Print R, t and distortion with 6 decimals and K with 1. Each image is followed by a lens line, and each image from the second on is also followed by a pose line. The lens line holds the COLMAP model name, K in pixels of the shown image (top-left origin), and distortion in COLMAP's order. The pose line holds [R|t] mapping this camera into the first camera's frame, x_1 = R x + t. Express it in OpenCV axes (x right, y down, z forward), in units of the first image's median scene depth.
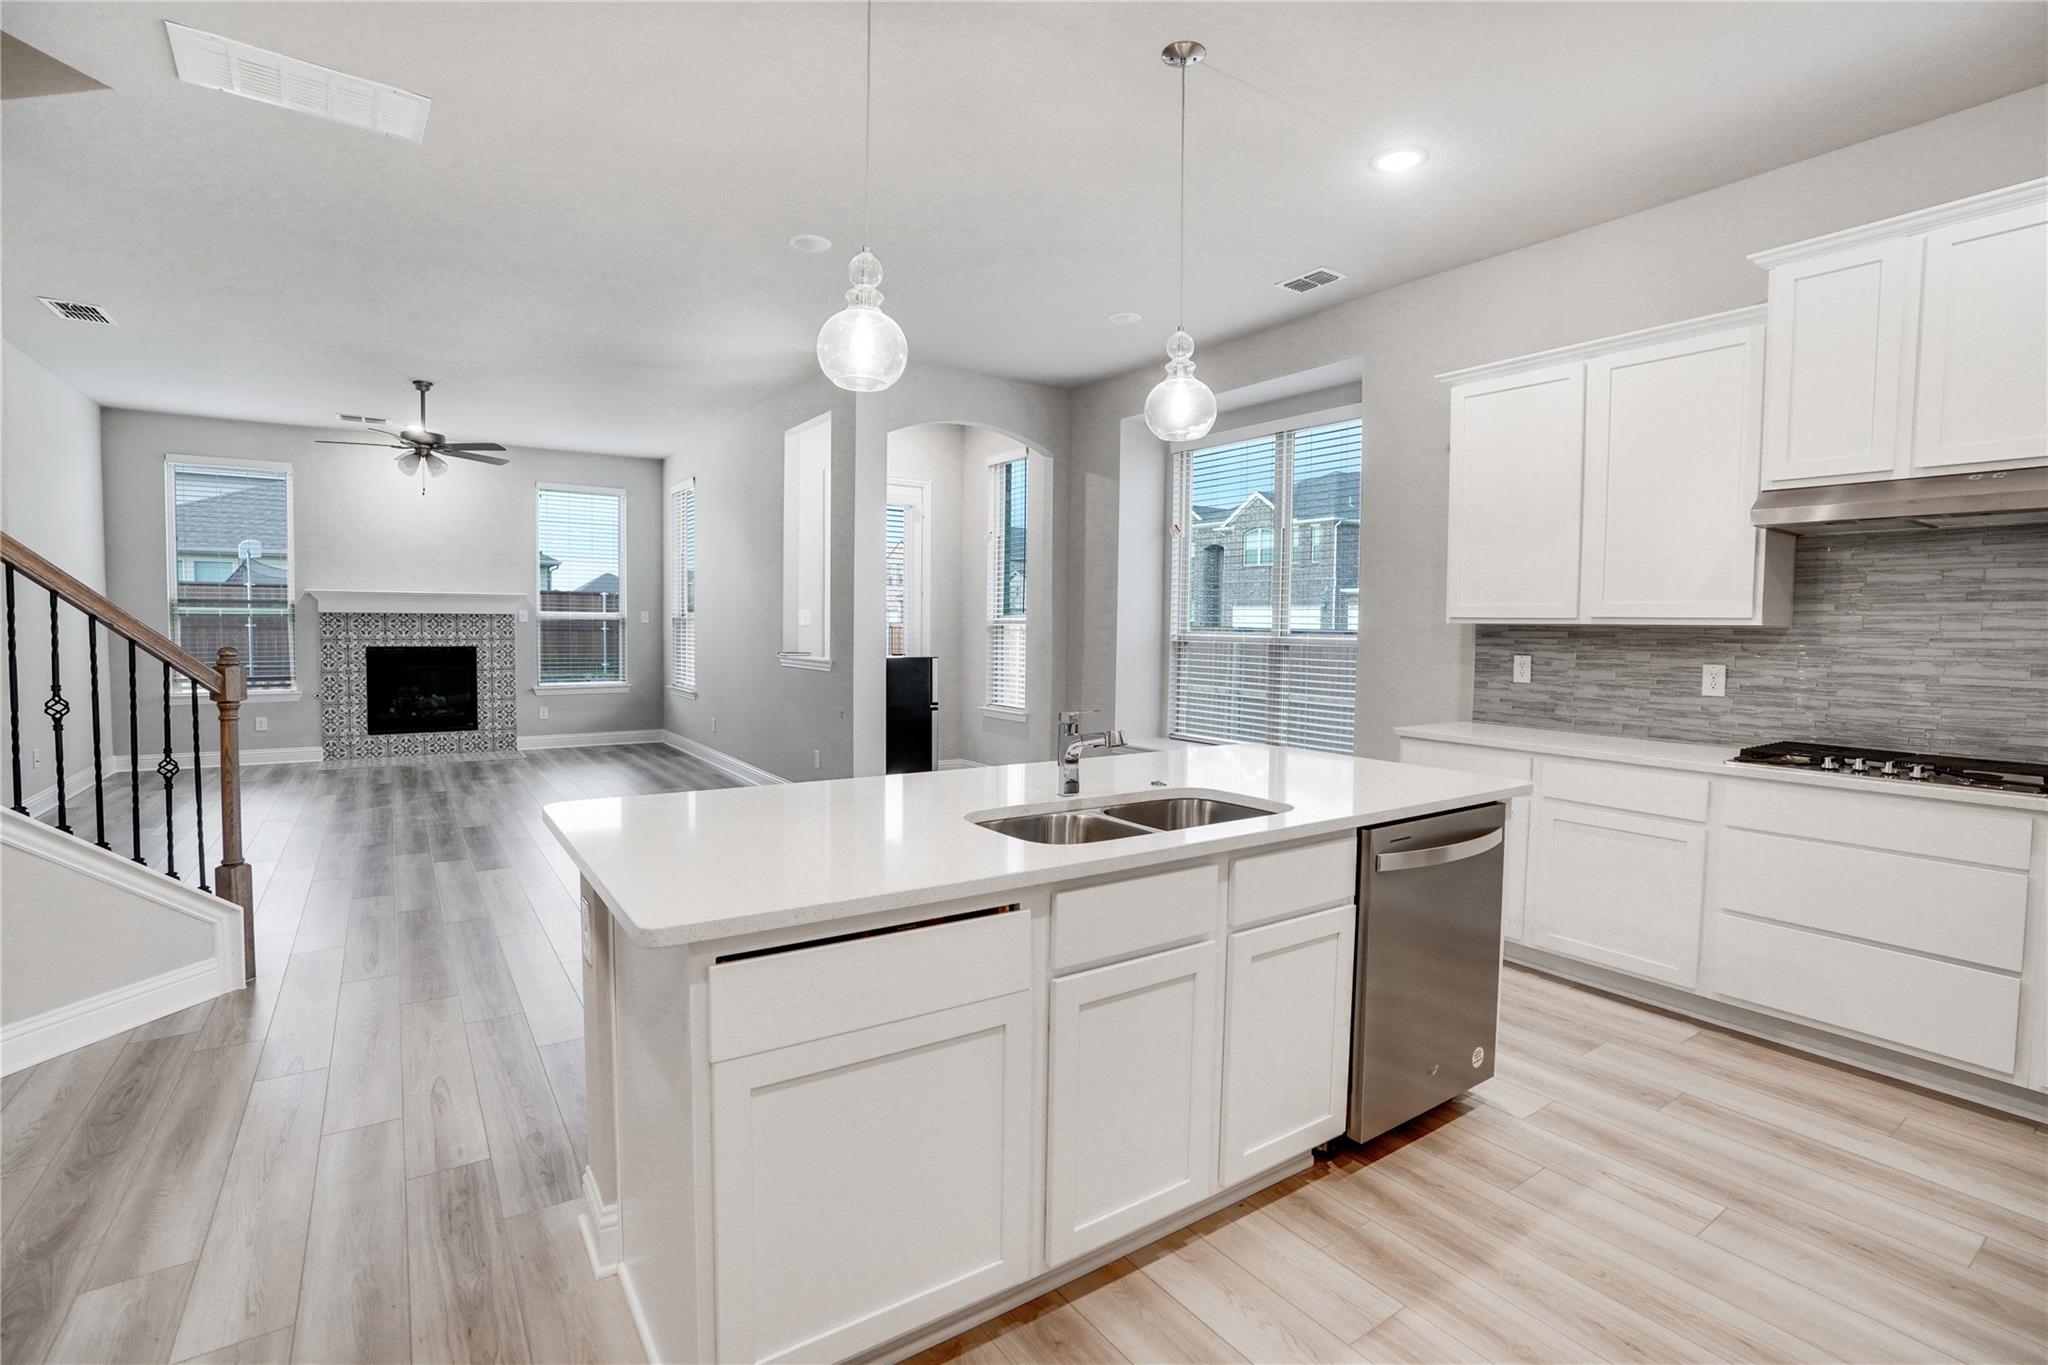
lens RADIAL K [[942.6, 0, 1018.3], [0, 942.6, 670.9], [0, 0, 1]] dist [-0.034028, -0.000036]
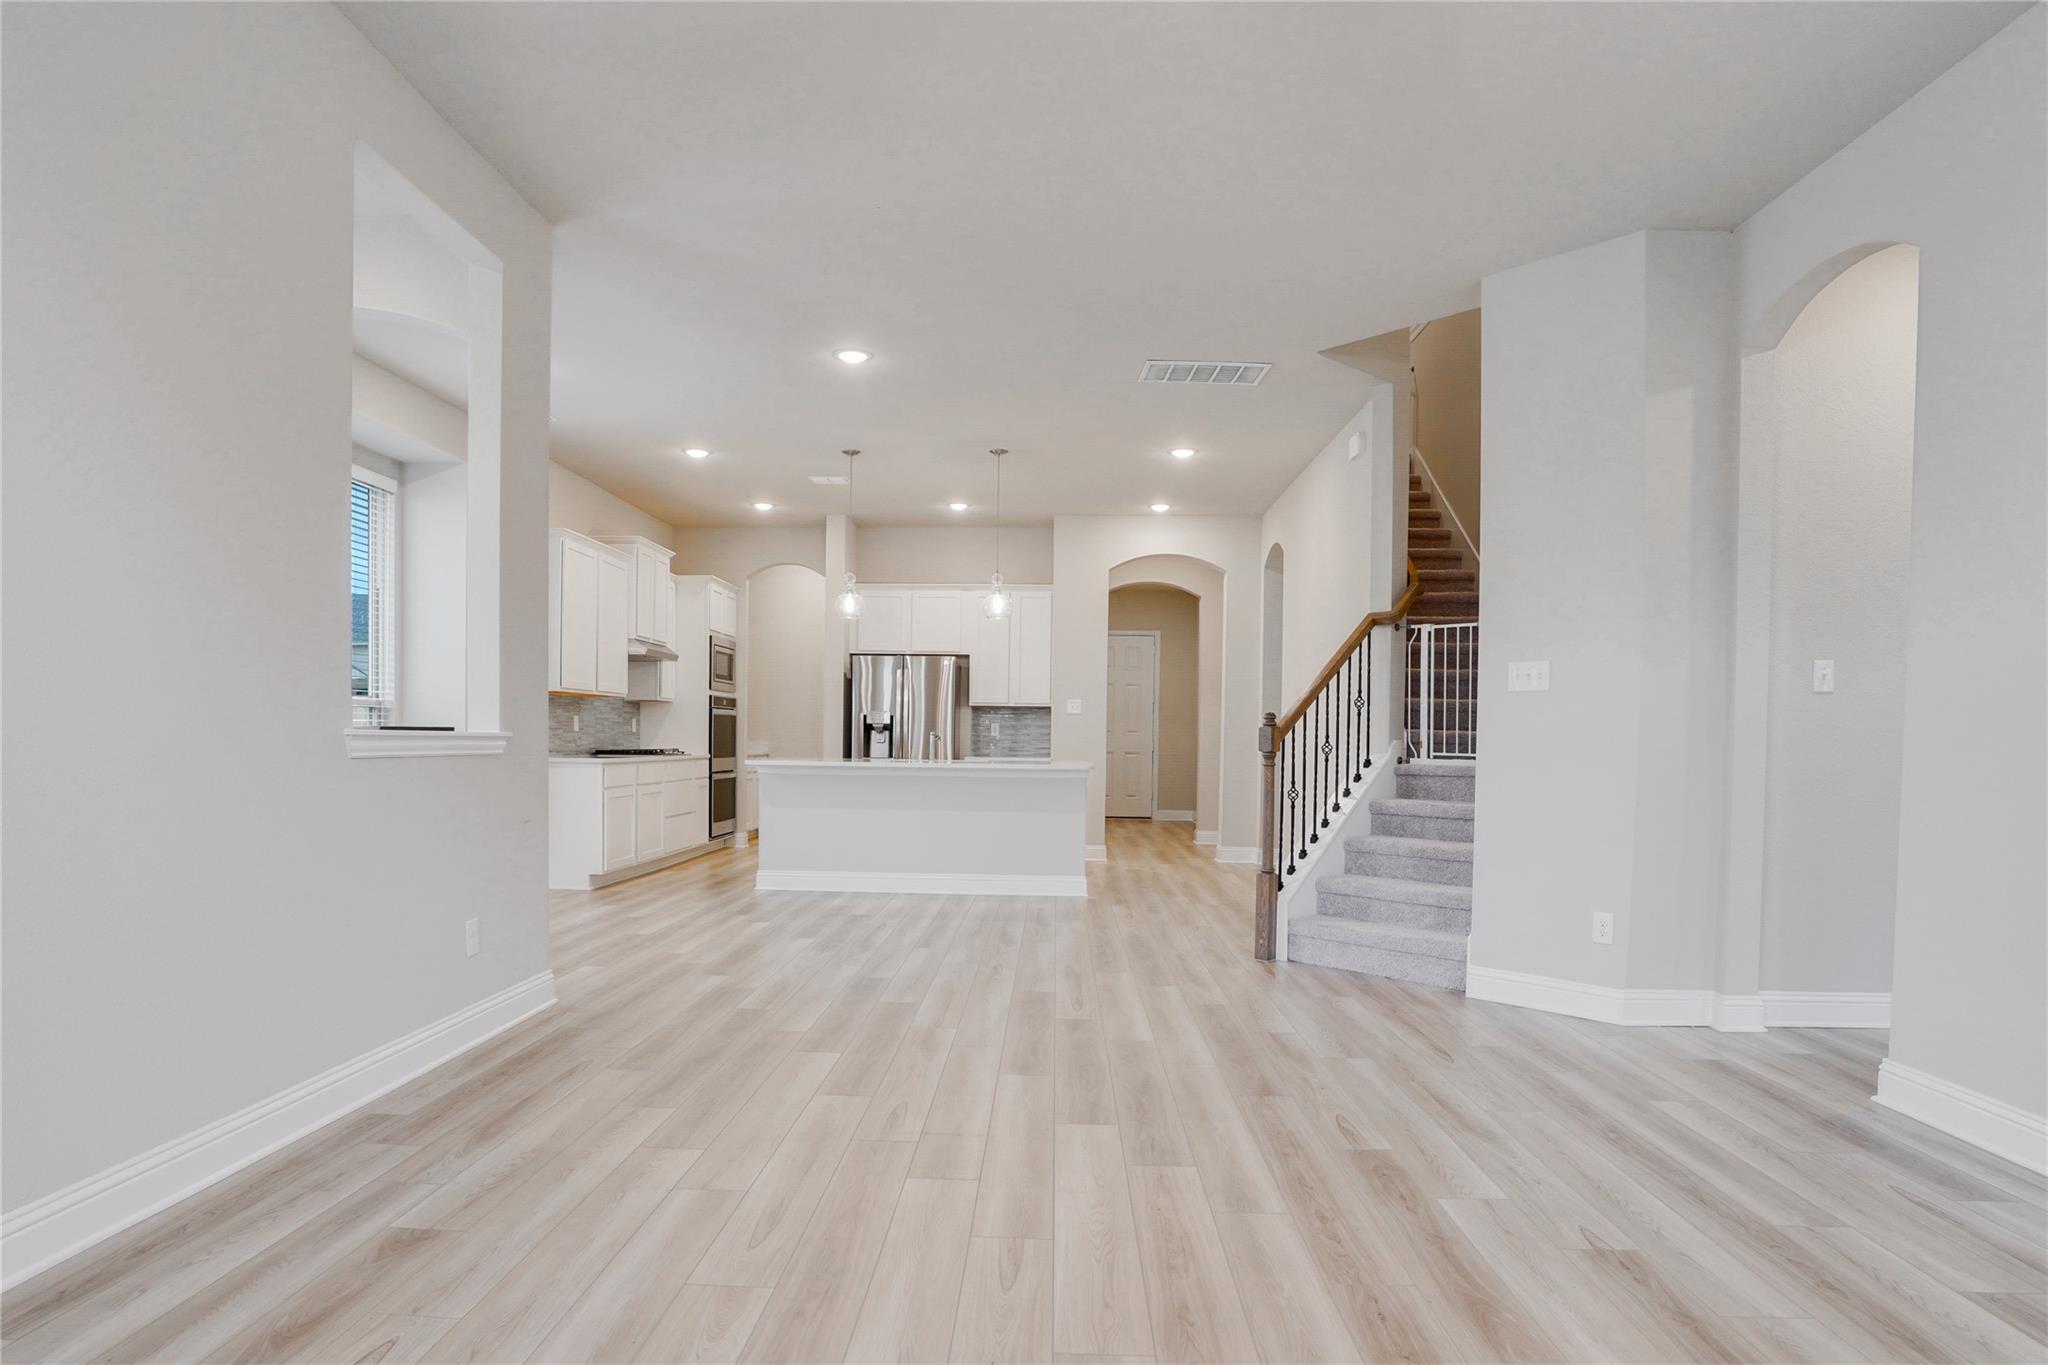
lens RADIAL K [[1154.2, 0, 979.1], [0, 1154.2, 766.7], [0, 0, 1]] dist [-0.049837, 0.000033]
pose [[-0.786237, -0.037347, 0.616796, -1.728790], [0.007709, 0.997501, 0.070225, -0.076753], [-0.617877, 0.059968, -0.783984, 2.861897]]
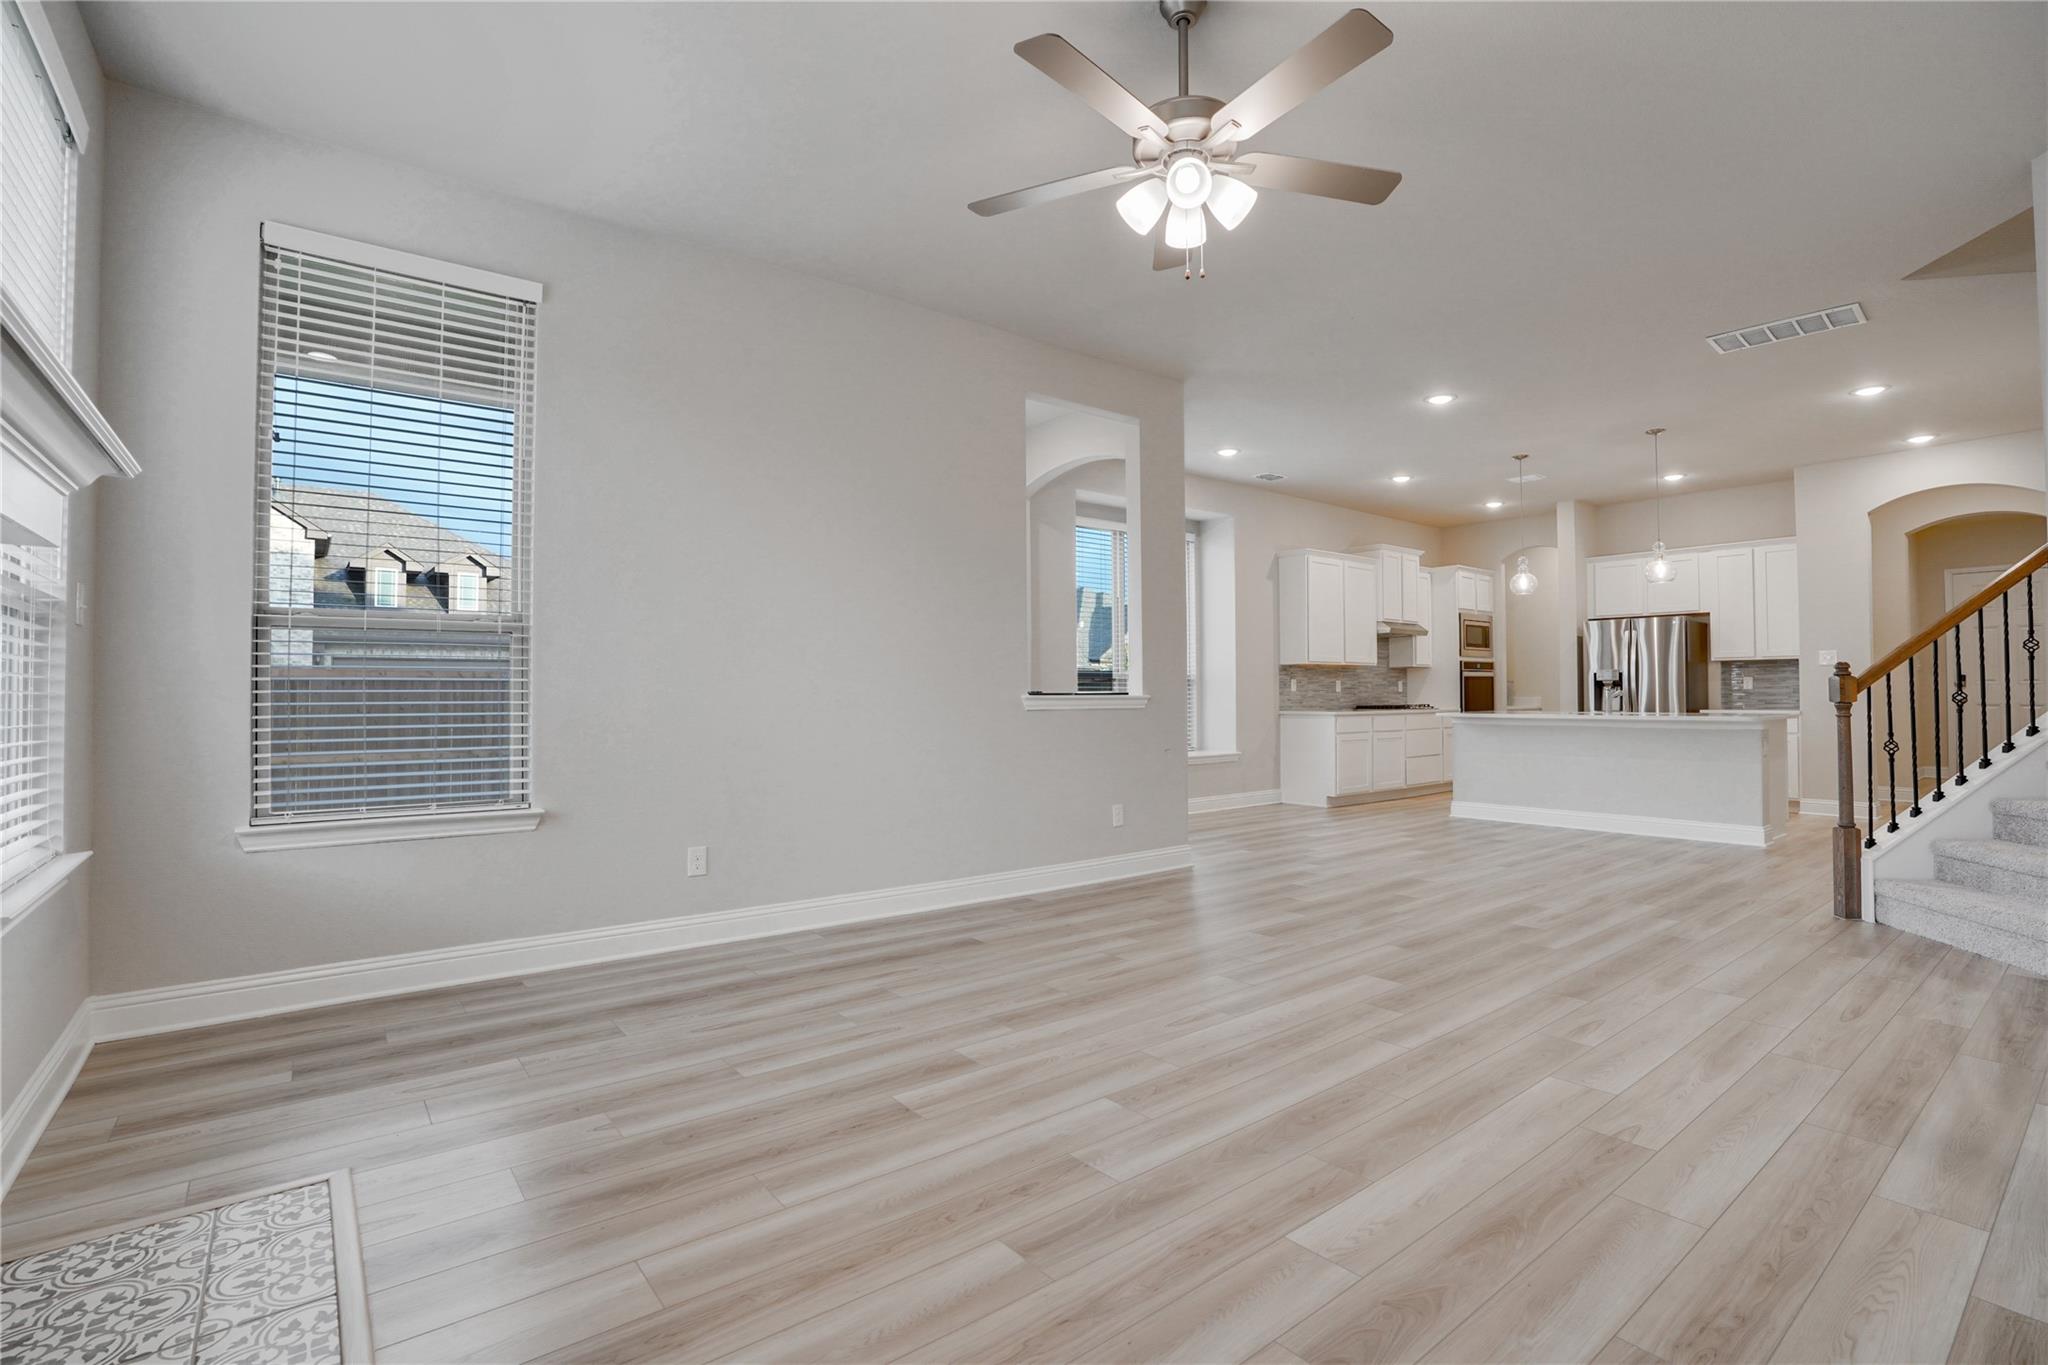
lens RADIAL K [[939.9, 0, 1048.4], [0, 939.9, 677.9], [0, 0, 1]] dist [-0.000860, 0.000316]
pose [[-0.089076, 0.004956, 0.996013, -2.310469], [0.050895, 0.998704, -0.000417, -0.067942], [-0.994724, 0.050655, -0.089213, 2.484639]]
